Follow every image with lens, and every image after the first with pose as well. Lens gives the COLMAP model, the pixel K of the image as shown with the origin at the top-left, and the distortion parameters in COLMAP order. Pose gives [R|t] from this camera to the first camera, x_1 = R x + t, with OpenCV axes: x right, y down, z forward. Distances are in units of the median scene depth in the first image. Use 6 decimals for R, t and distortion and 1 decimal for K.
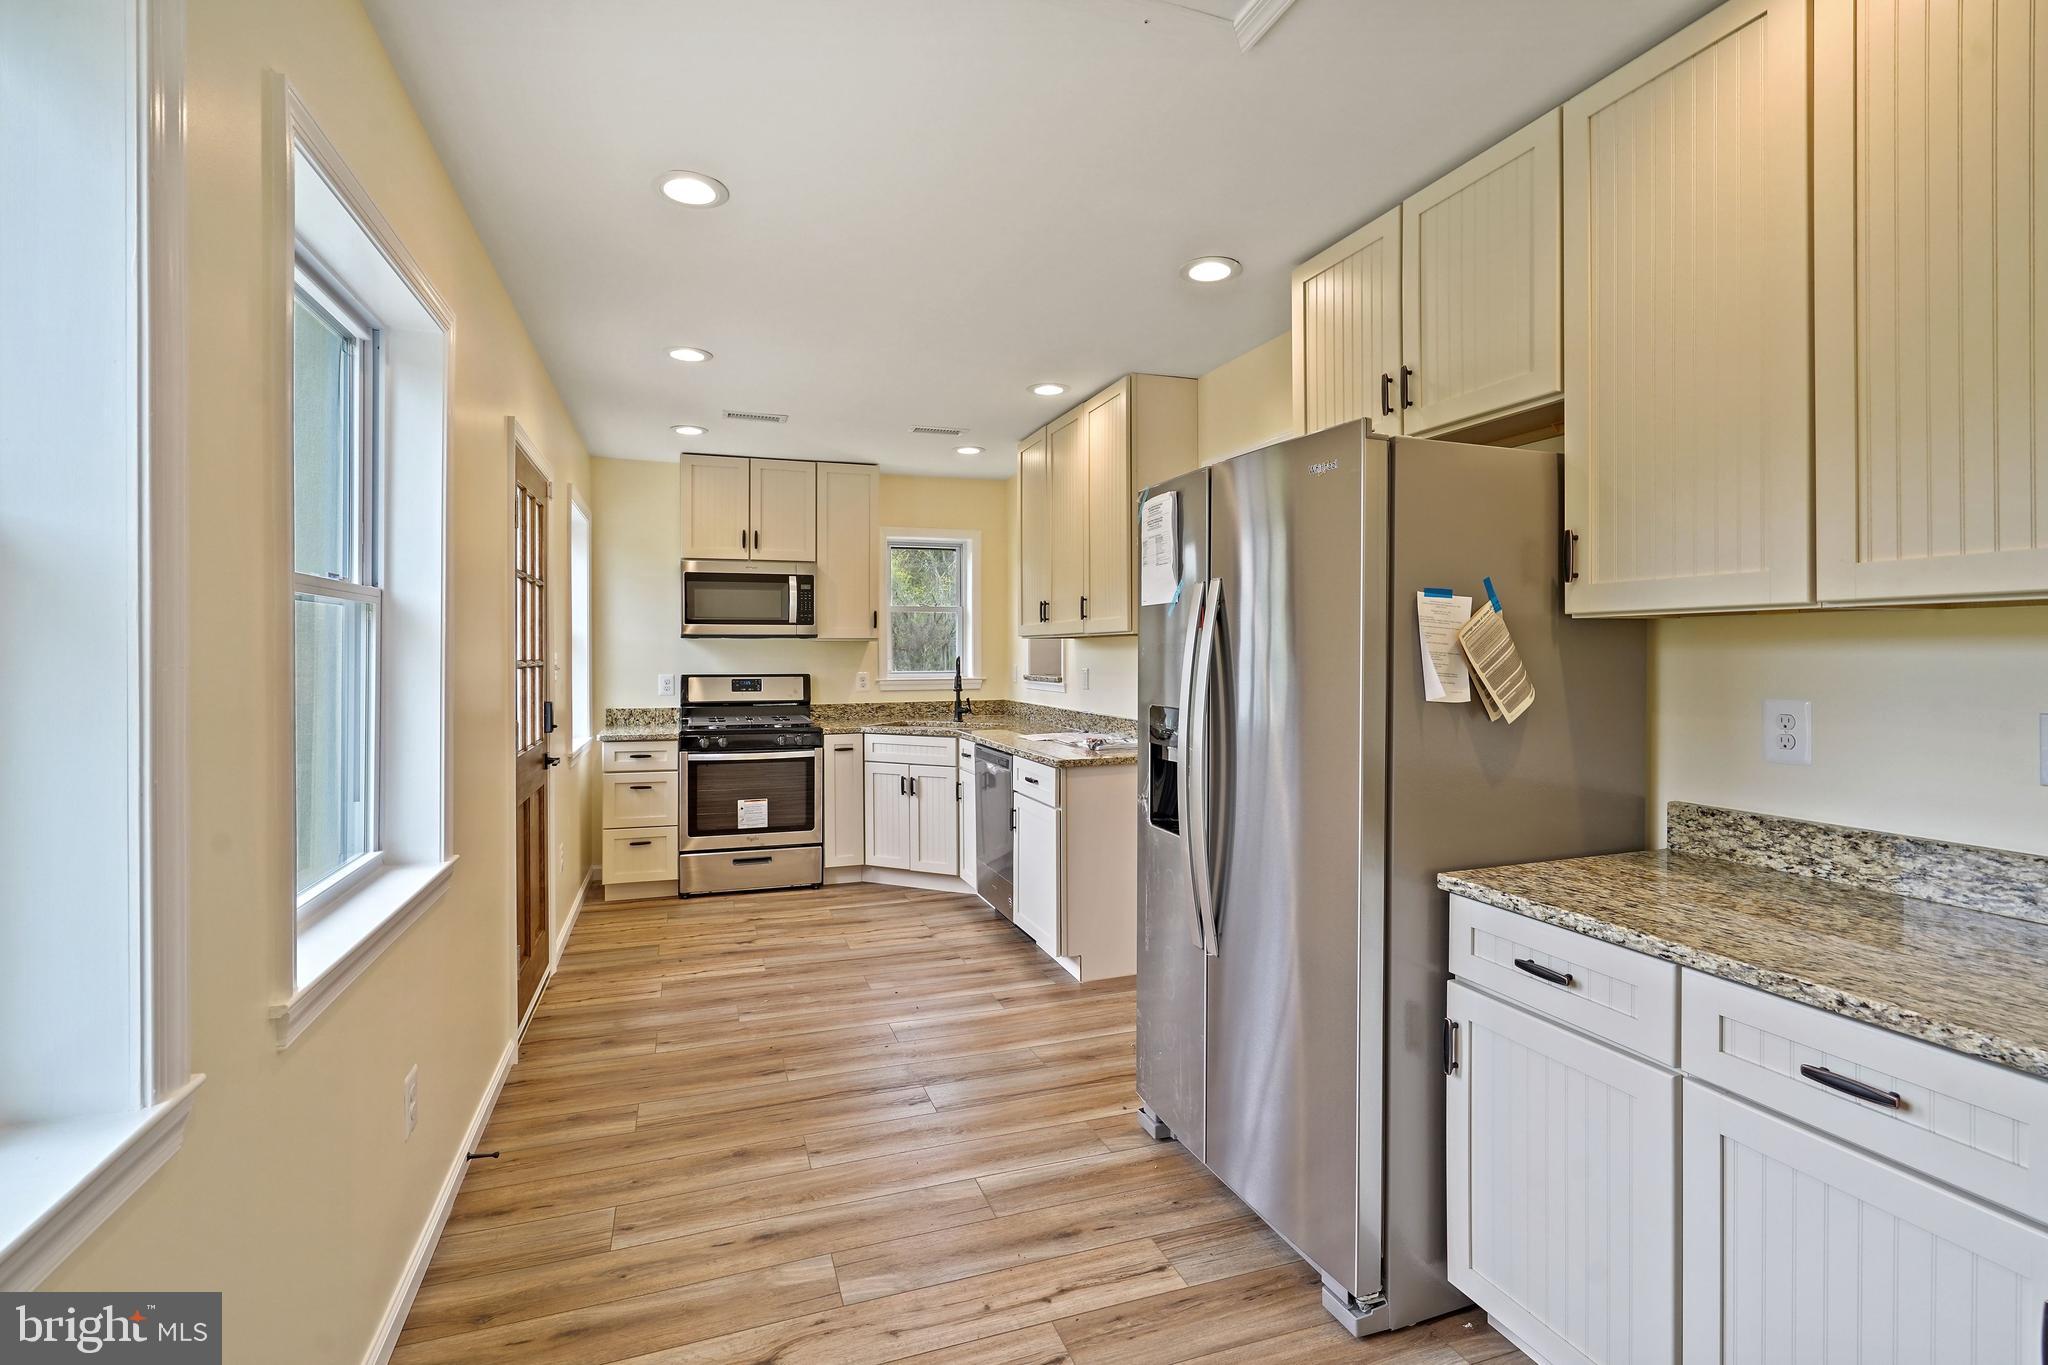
lens RADIAL K [[962.2, 0, 1015.6], [0, 962.2, 645.7], [0, 0, 1]] dist [-0.003123, -0.001026]
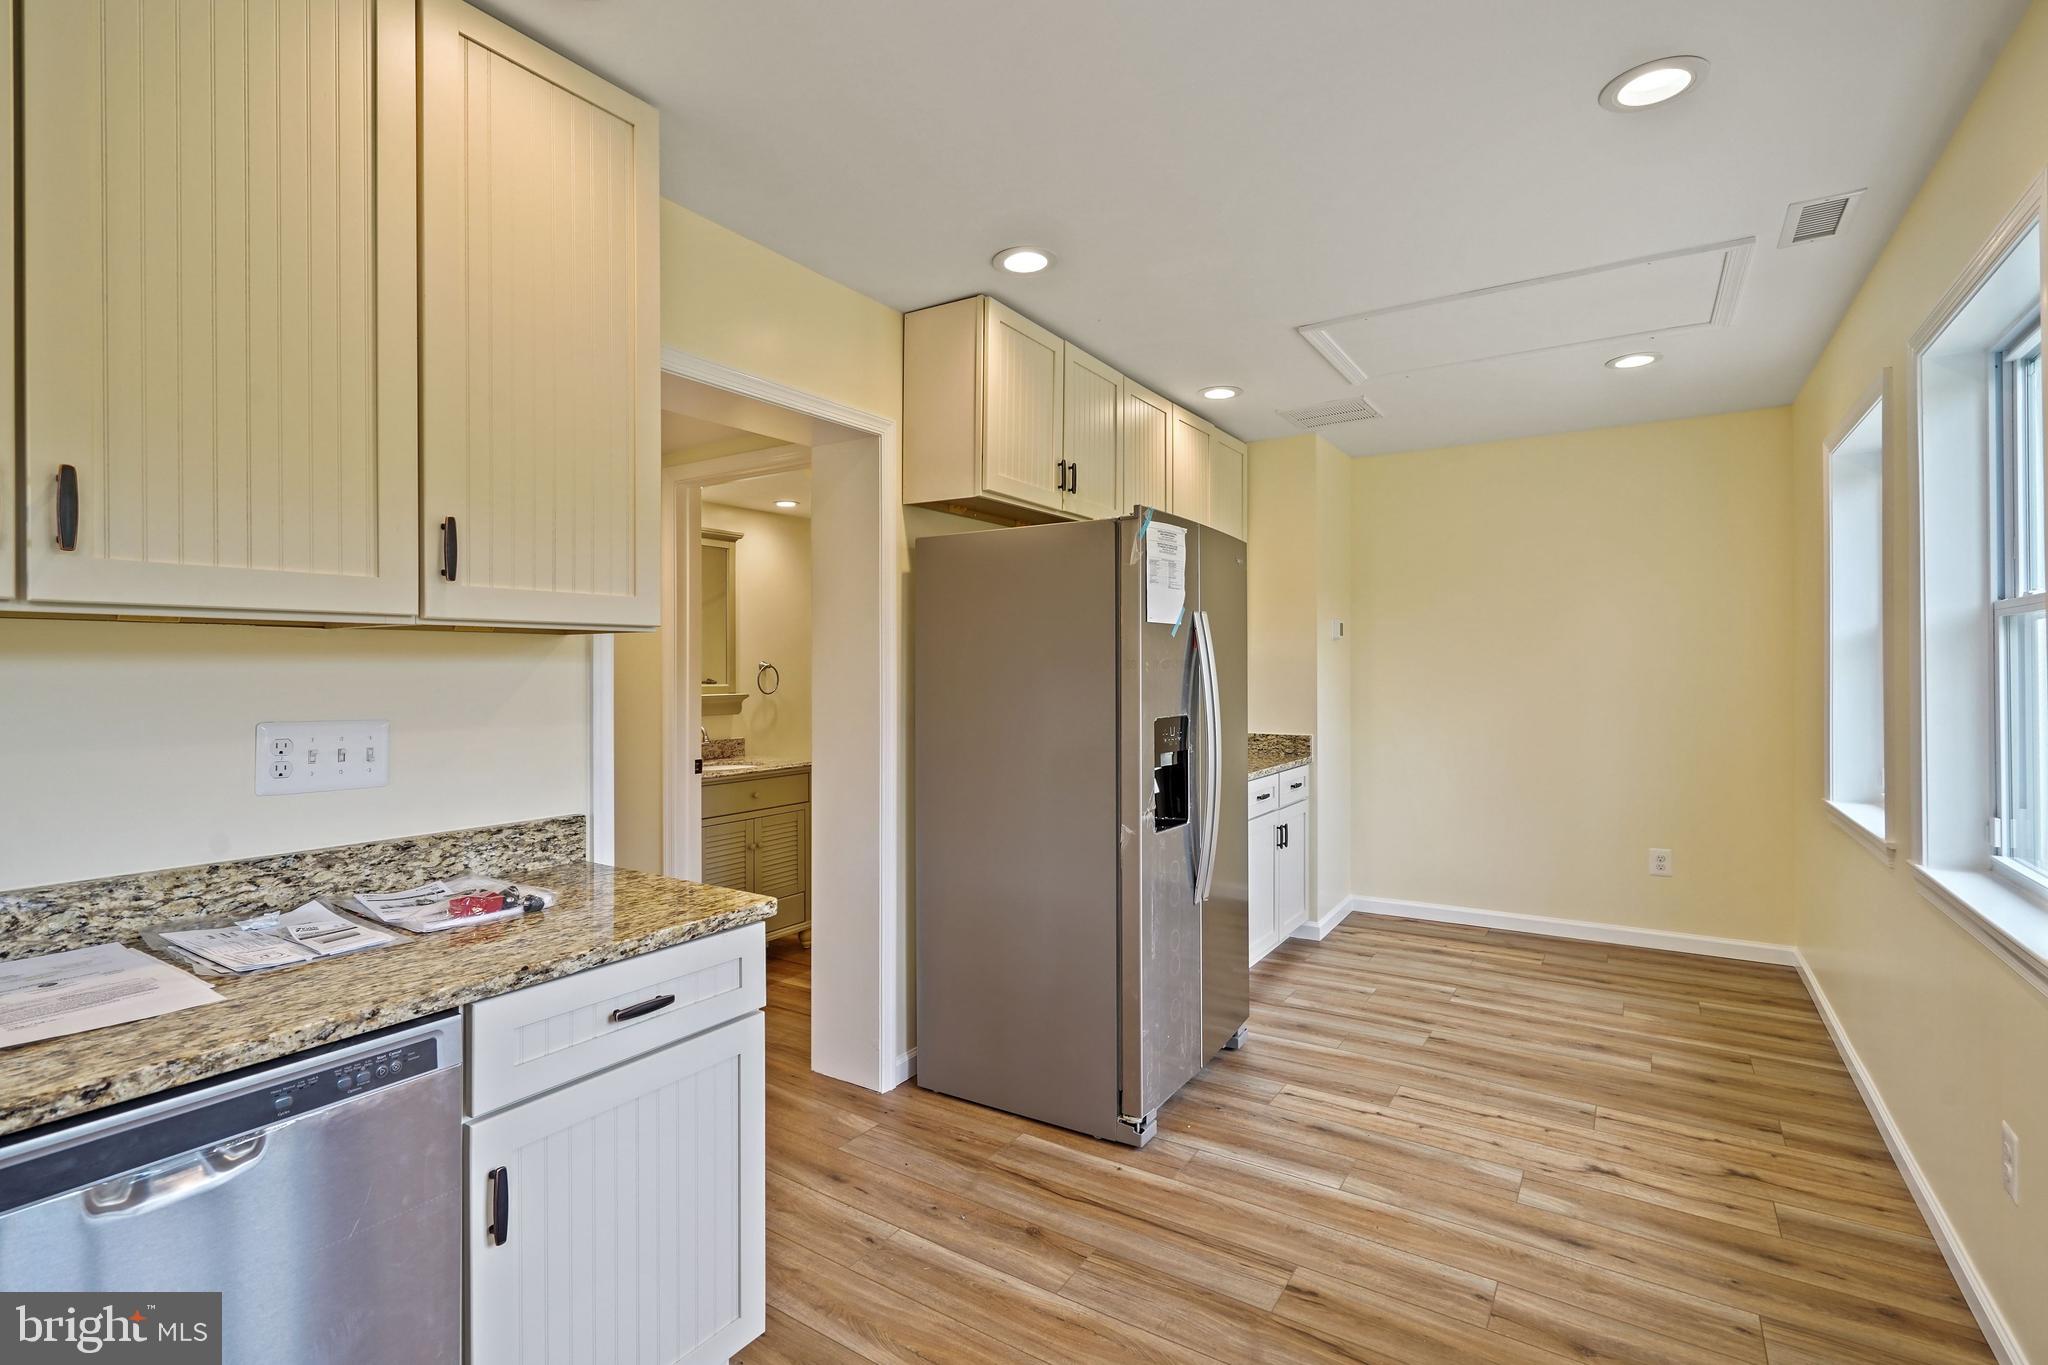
lens RADIAL K [[962.2, 0, 1020.3], [0, 962.2, 669.6], [0, 0, 1]] dist [-0.003123, -0.001026]
pose [[-0.617786, 0.002726, 0.786341, -0.673439], [0.003958, 0.999992, -0.000358, 0.009521], [-0.786336, 0.002891, -0.617792, 2.016429]]
